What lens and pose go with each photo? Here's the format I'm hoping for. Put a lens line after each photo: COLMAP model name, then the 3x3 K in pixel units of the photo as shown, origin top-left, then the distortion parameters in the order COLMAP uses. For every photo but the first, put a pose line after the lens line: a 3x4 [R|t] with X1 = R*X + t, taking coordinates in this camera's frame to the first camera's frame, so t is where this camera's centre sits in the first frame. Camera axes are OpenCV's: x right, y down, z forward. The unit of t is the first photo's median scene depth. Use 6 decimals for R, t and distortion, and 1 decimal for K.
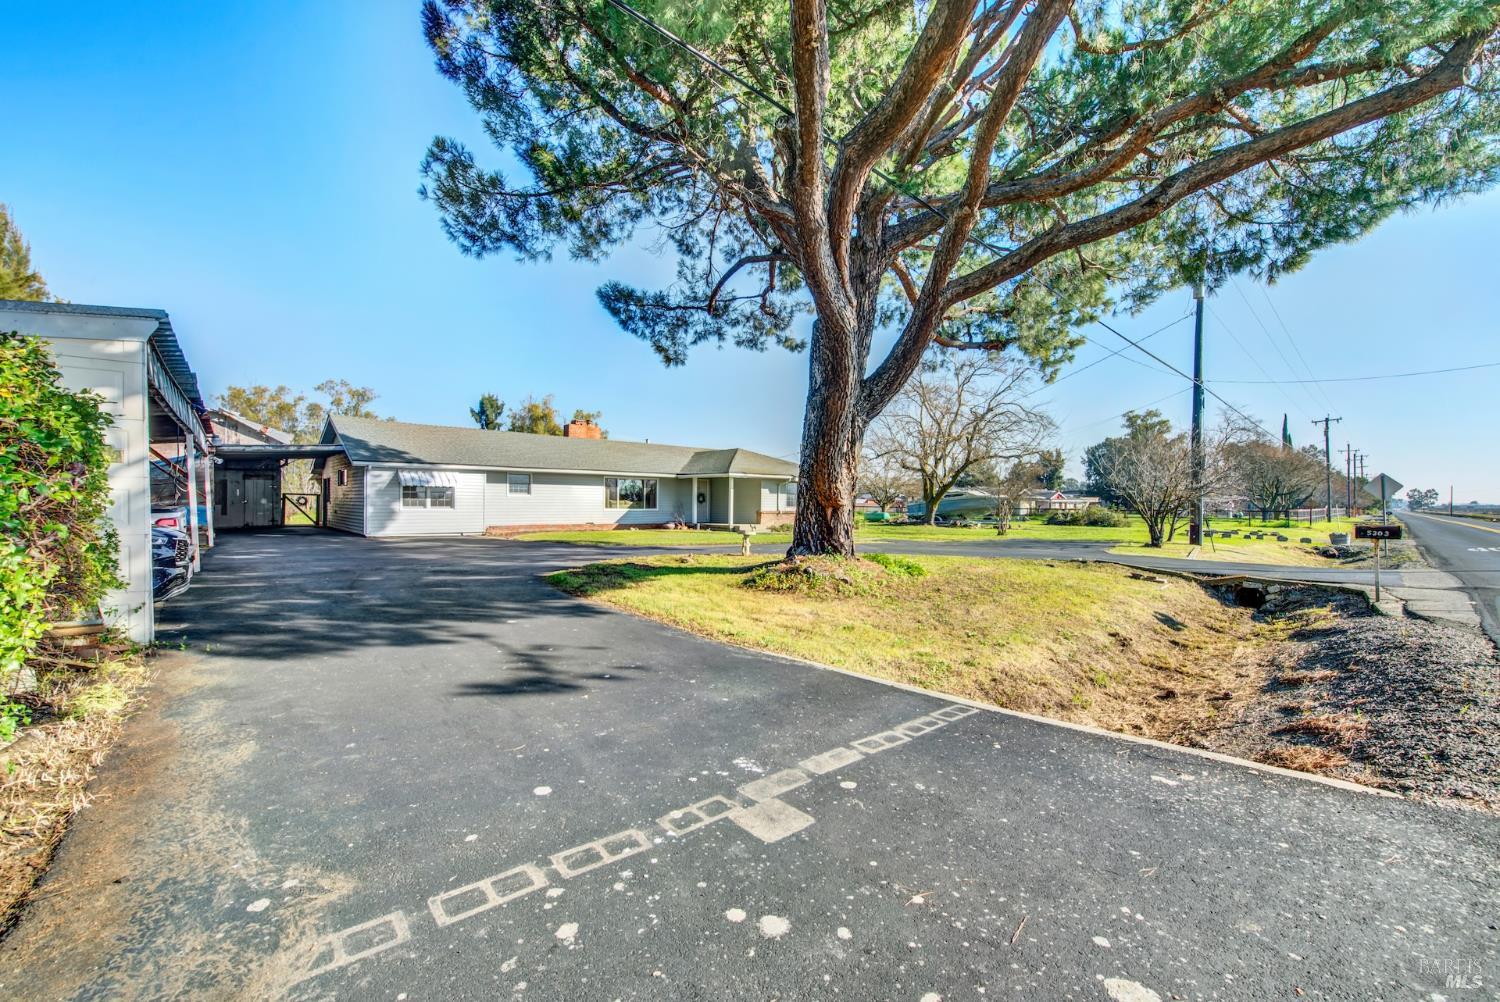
lens RADIAL K [[597.3, 0, 756.2], [0, 597.3, 503.3], [0, 0, 1]] dist [0.000957, -0.000869]
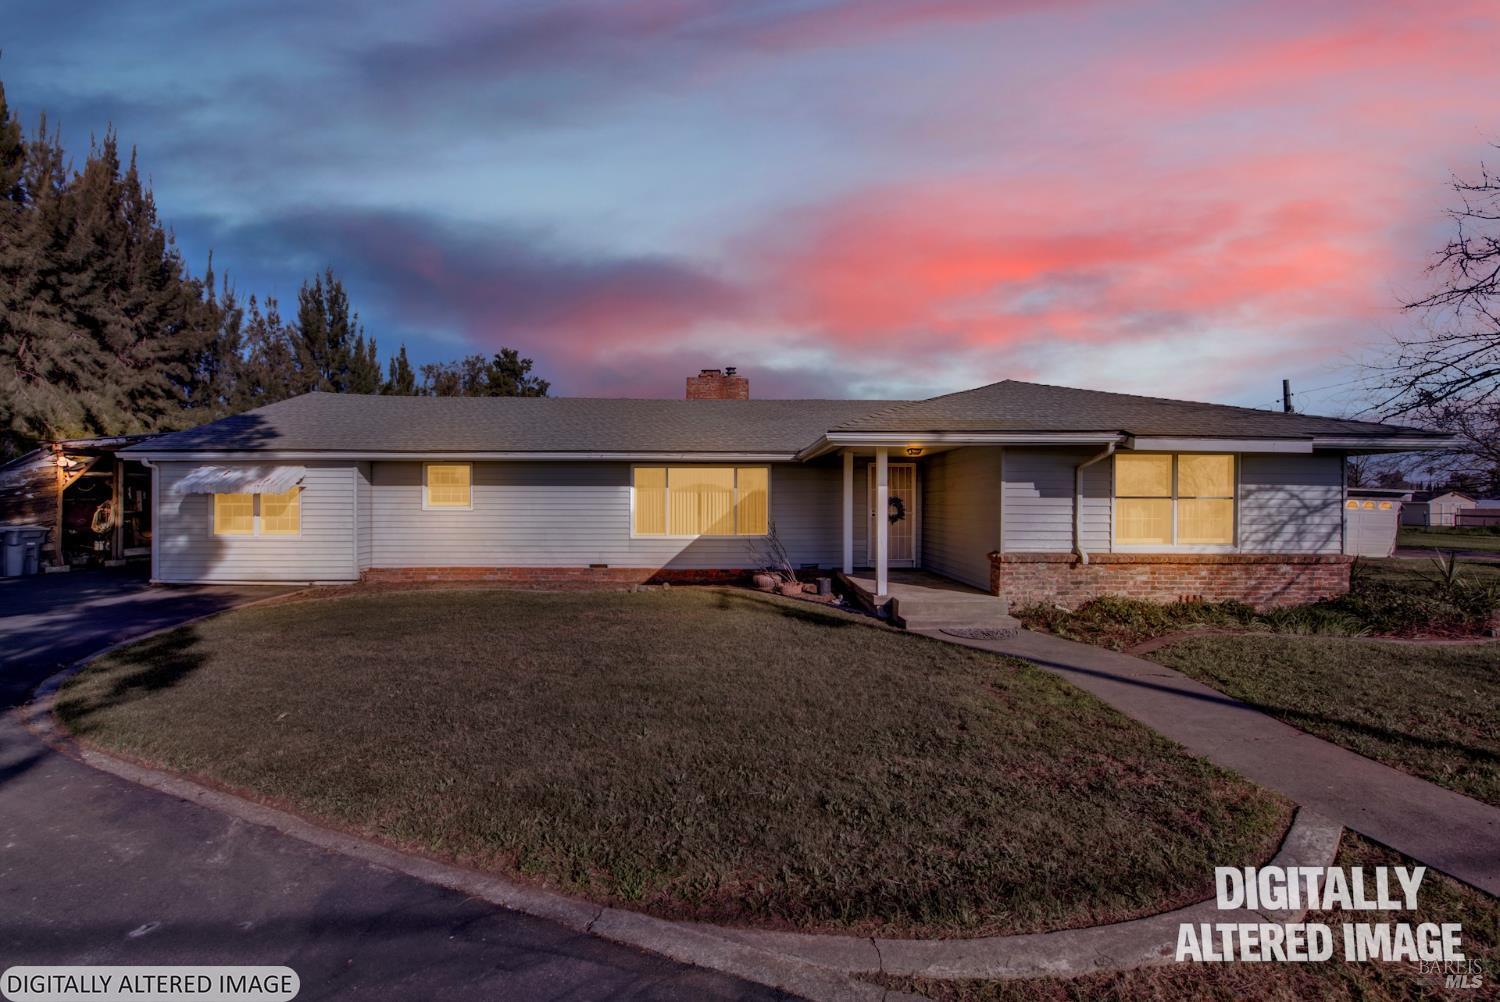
lens RADIAL K [[597.3, 0, 756.2], [0, 597.3, 503.3], [0, 0, 1]] dist [0.000957, -0.000869]
pose [[0.755428, -0.003991, -0.655220, 0.120861], [0.003581, 0.999992, -0.001963, -0.013731], [0.655222, -0.000864, 0.755436, 0.709082]]
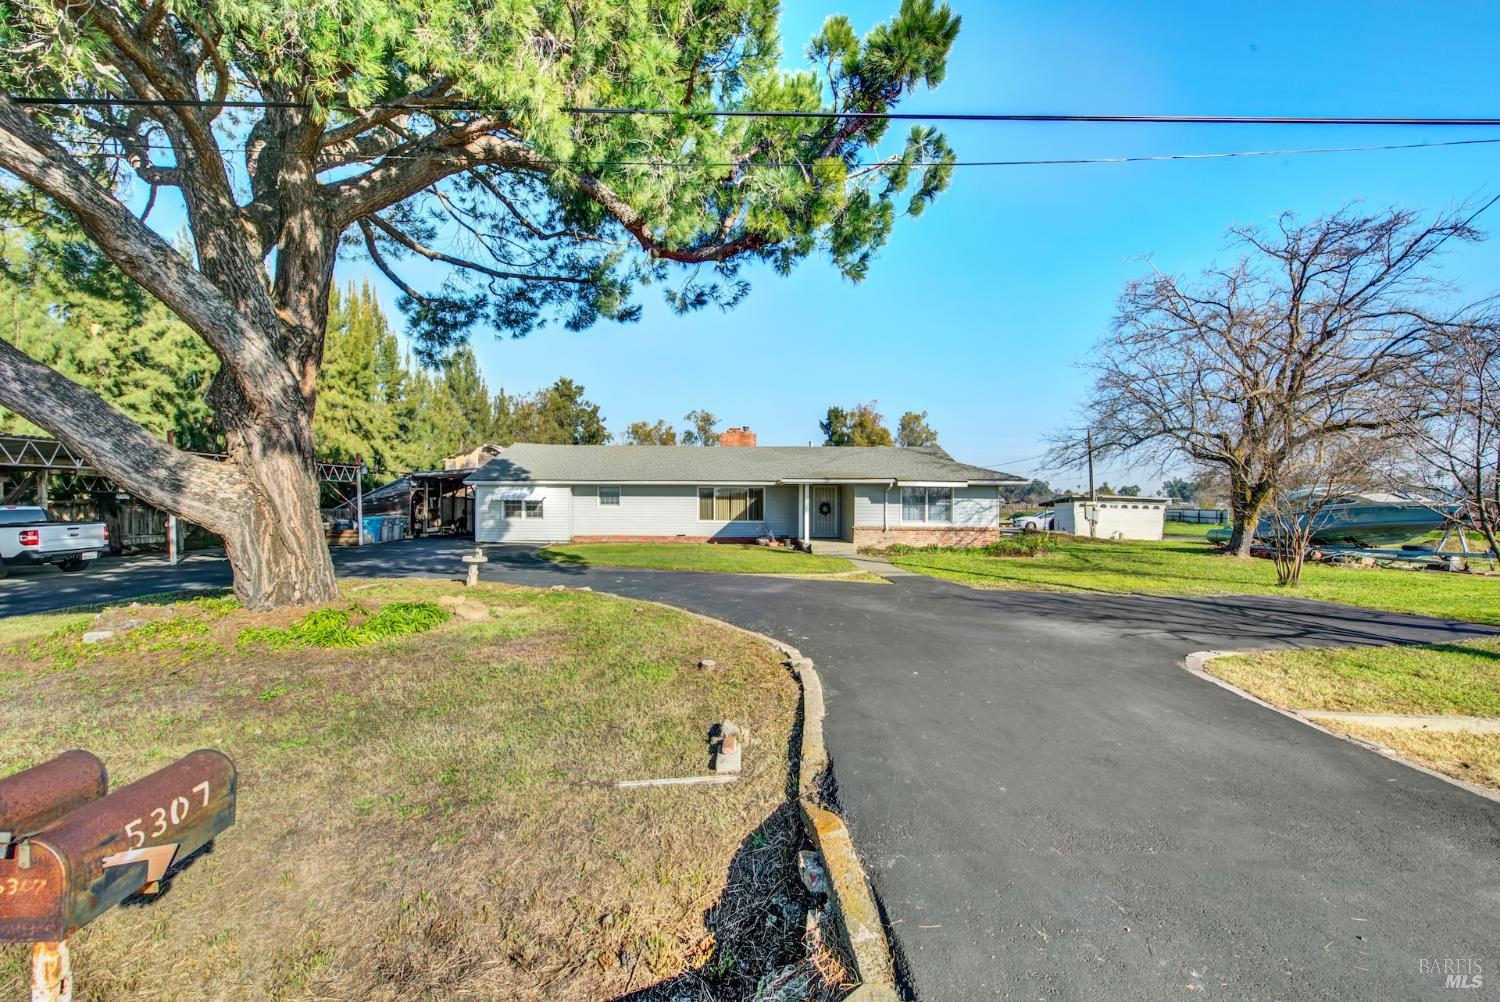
lens RADIAL K [[597.3, 0, 756.2], [0, 597.3, 503.3], [0, 0, 1]] dist [0.000957, -0.000869]
pose [[0.736076, -0.003898, -0.676888, 0.455035], [-0.000417, 0.999981, -0.006212, -0.012295], [0.676899, 0.004854, 0.736060, 0.360667]]
